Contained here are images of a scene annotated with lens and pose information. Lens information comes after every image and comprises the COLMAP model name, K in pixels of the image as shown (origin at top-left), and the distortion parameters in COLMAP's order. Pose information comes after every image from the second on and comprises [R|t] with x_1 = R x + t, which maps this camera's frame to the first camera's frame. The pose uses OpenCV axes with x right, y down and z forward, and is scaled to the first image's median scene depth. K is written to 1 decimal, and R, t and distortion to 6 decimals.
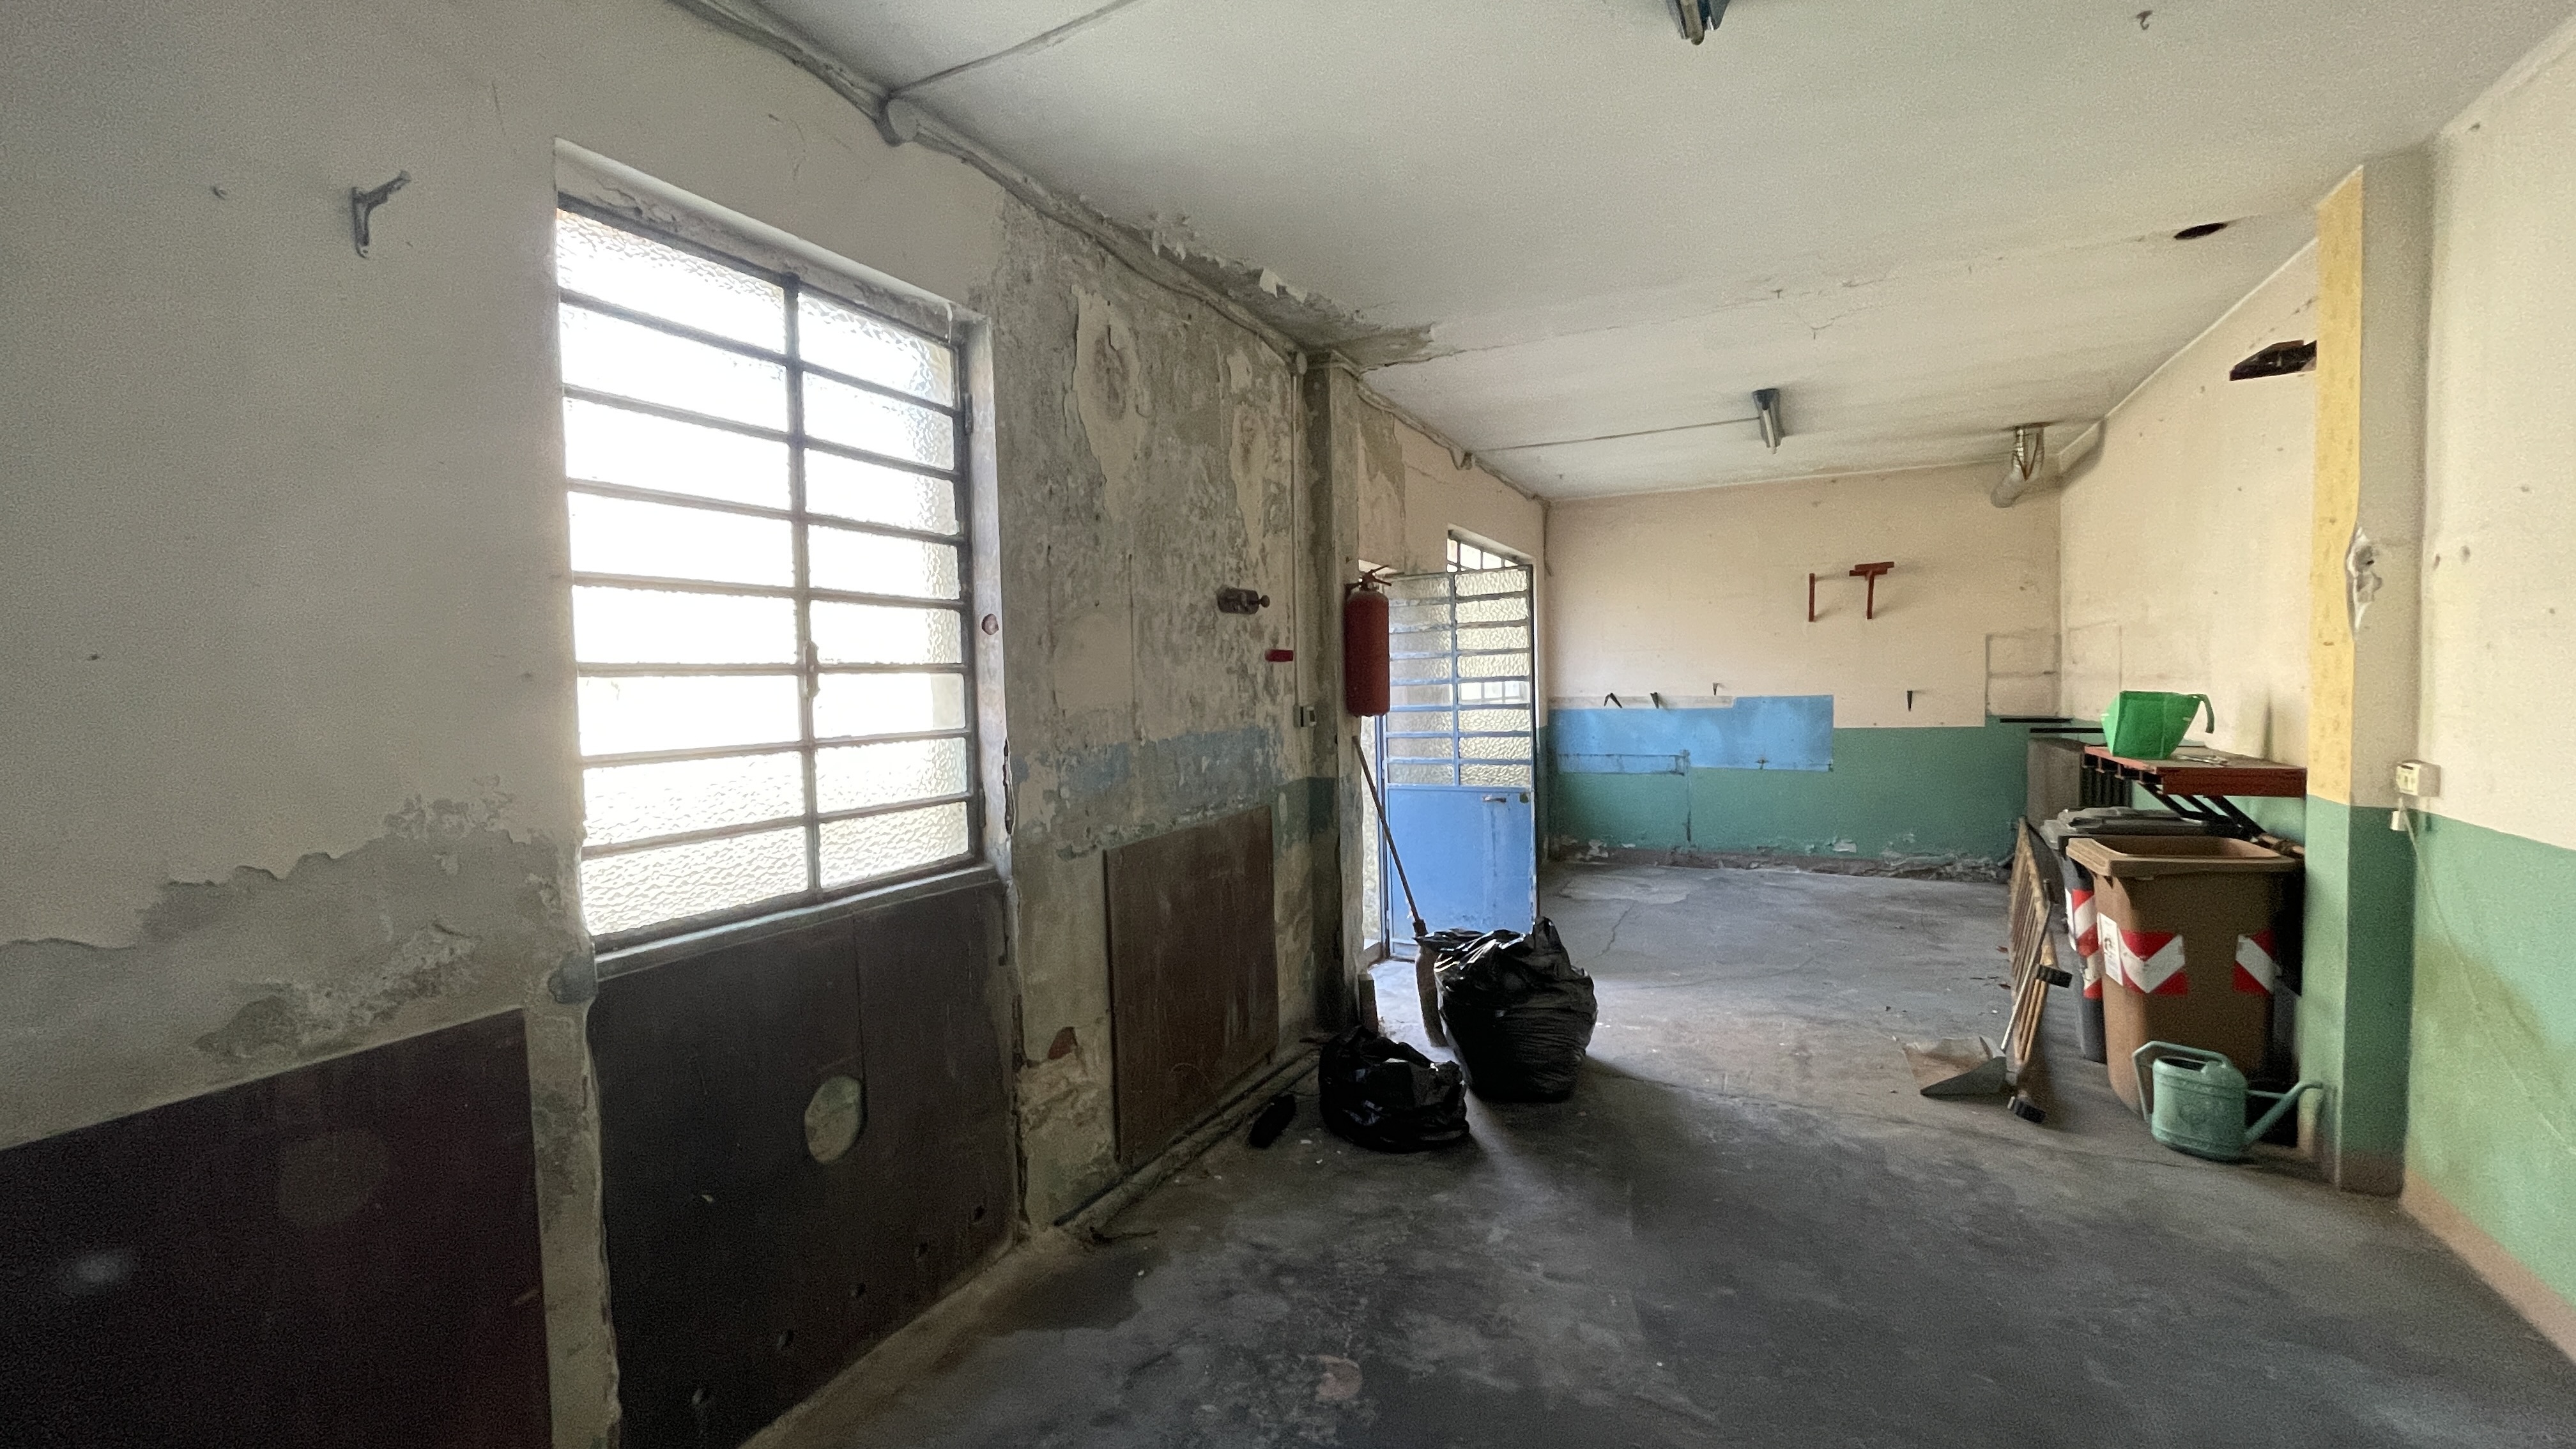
lens RADIAL K [[1041.4, 0, 1261.2], [0, 1041.4, 725.5], [0, 0, 1]] dist [-0.002168, -0.000181]
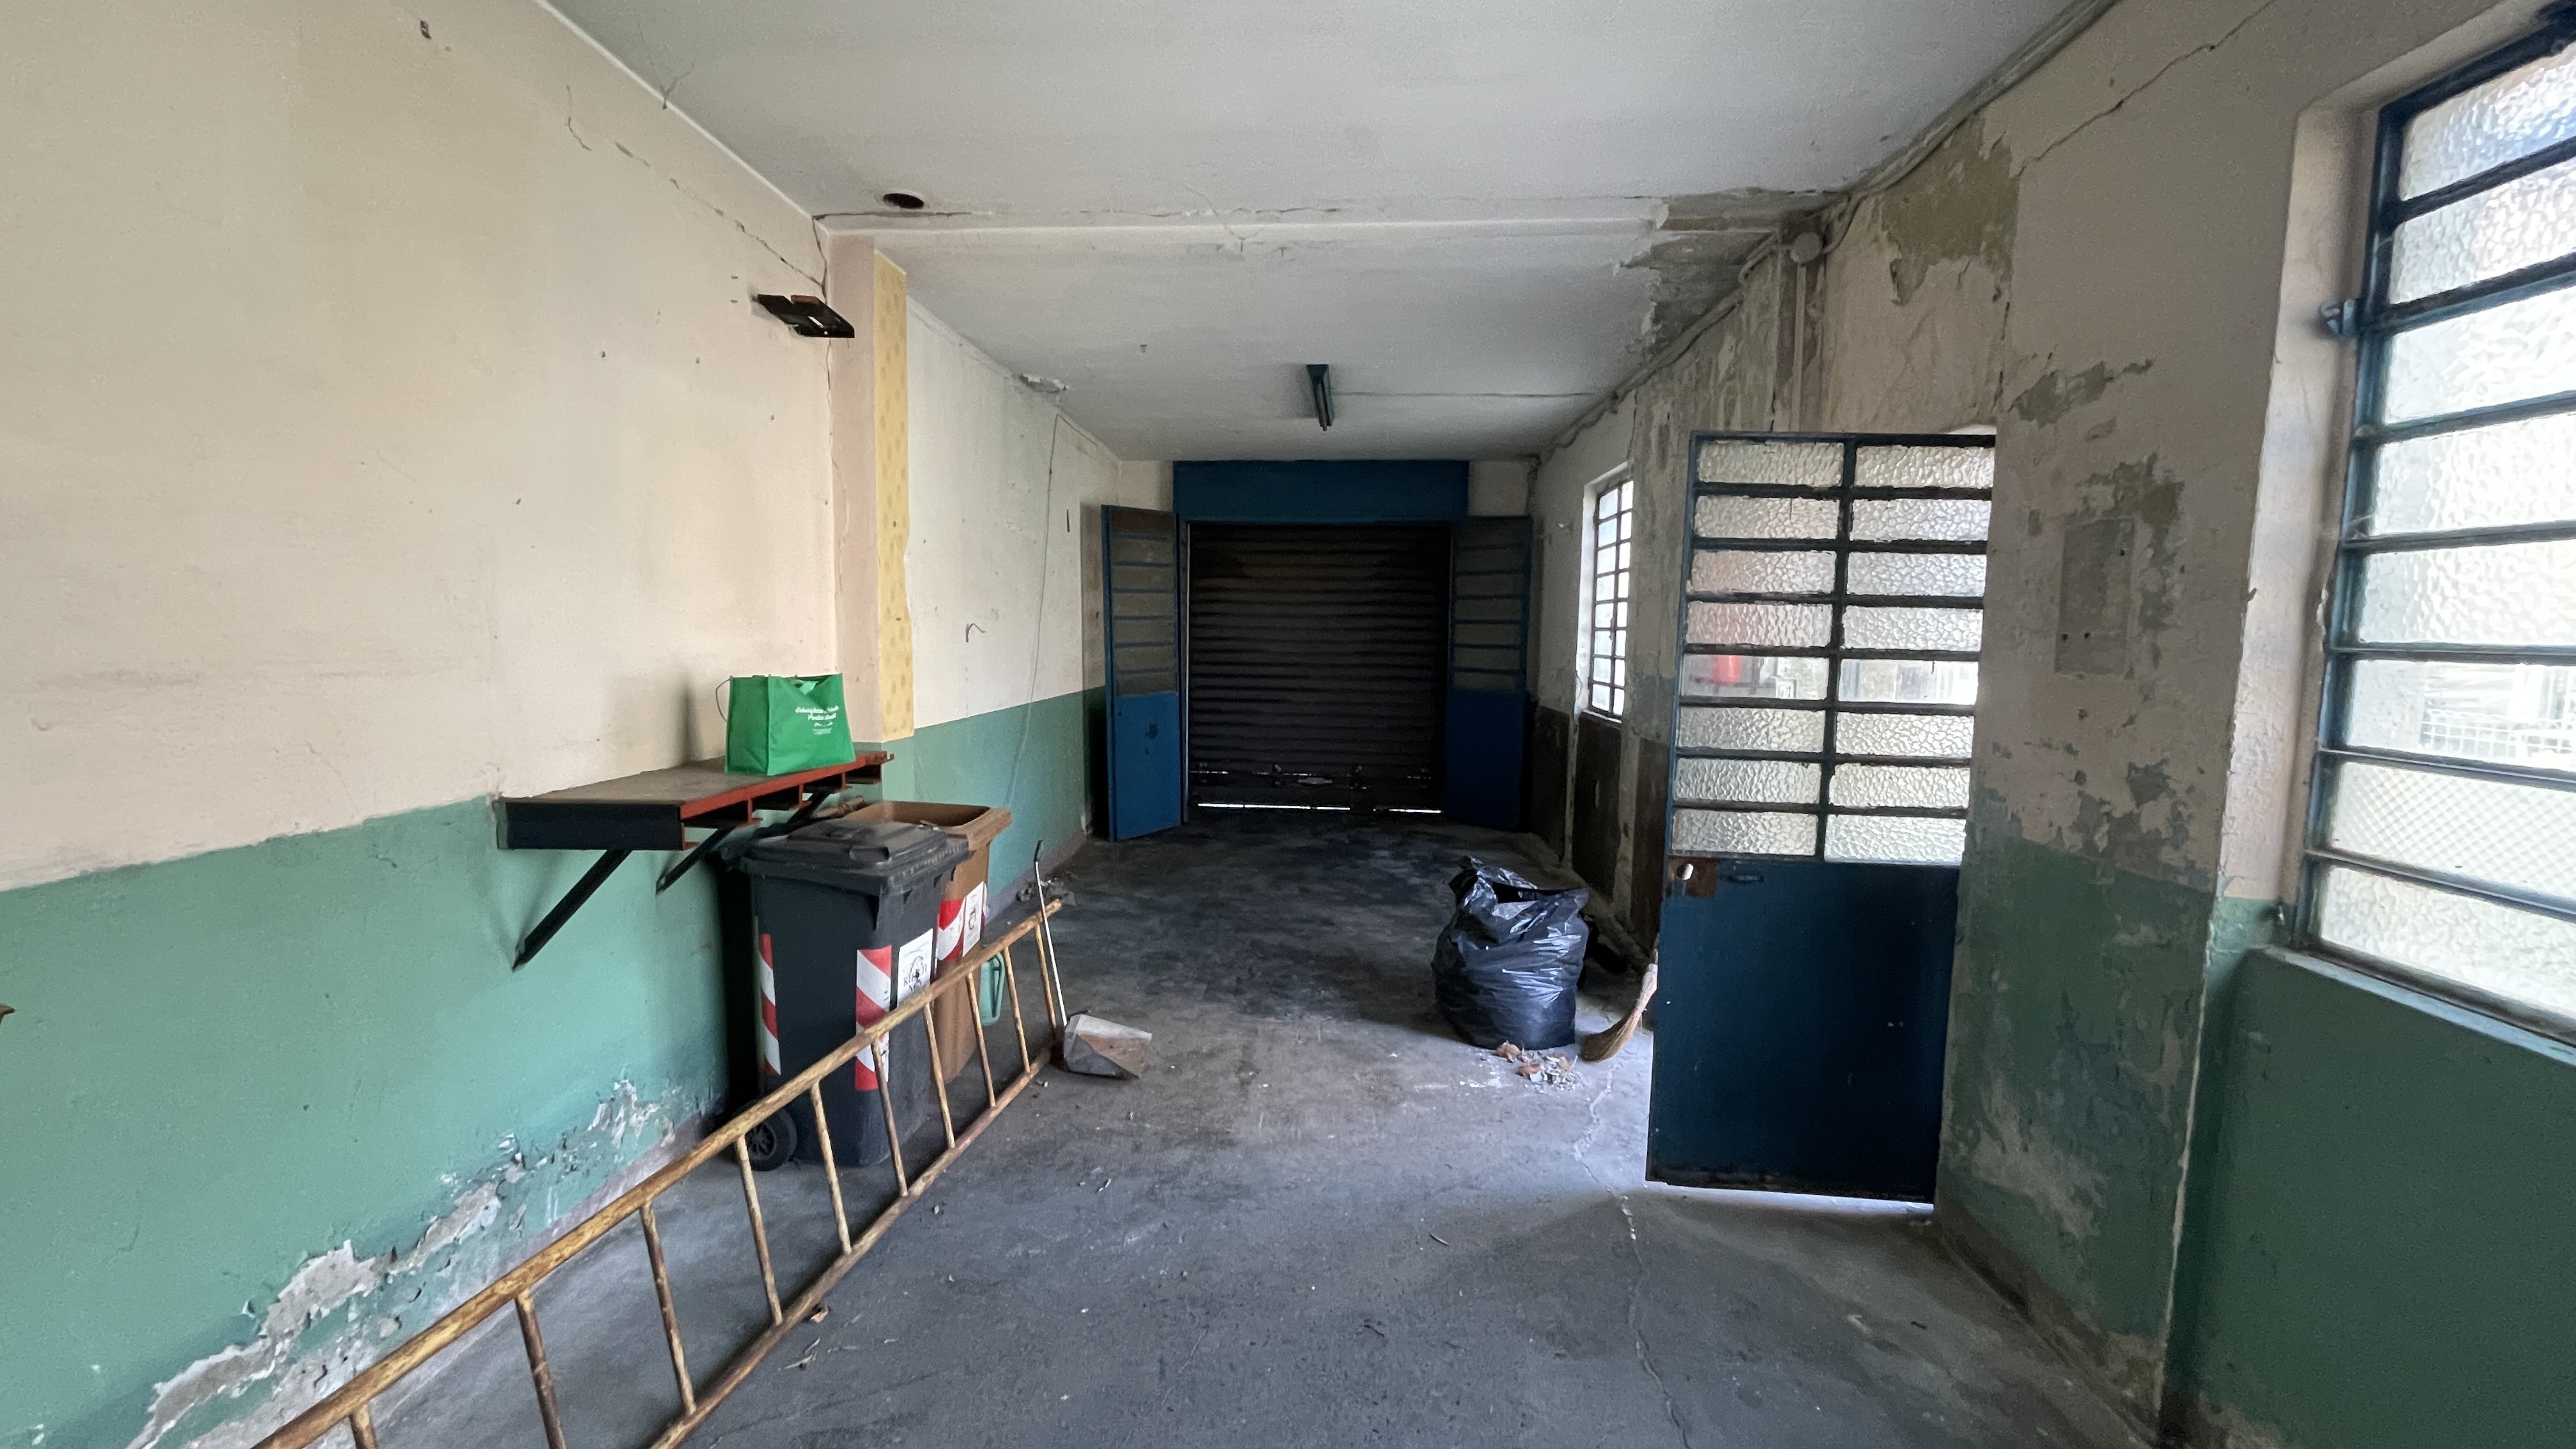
lens RADIAL K [[1041.4, 0, 1289.8], [0, 1041.4, 718.8], [0, 0, 1]] dist [-0.002168, -0.000181]
pose [[-0.900182, 0.043000, -0.433386, 1.106696], [-0.015354, 0.991362, 0.130254, -0.125506], [0.435244, 0.123906, -0.891746, 2.283342]]
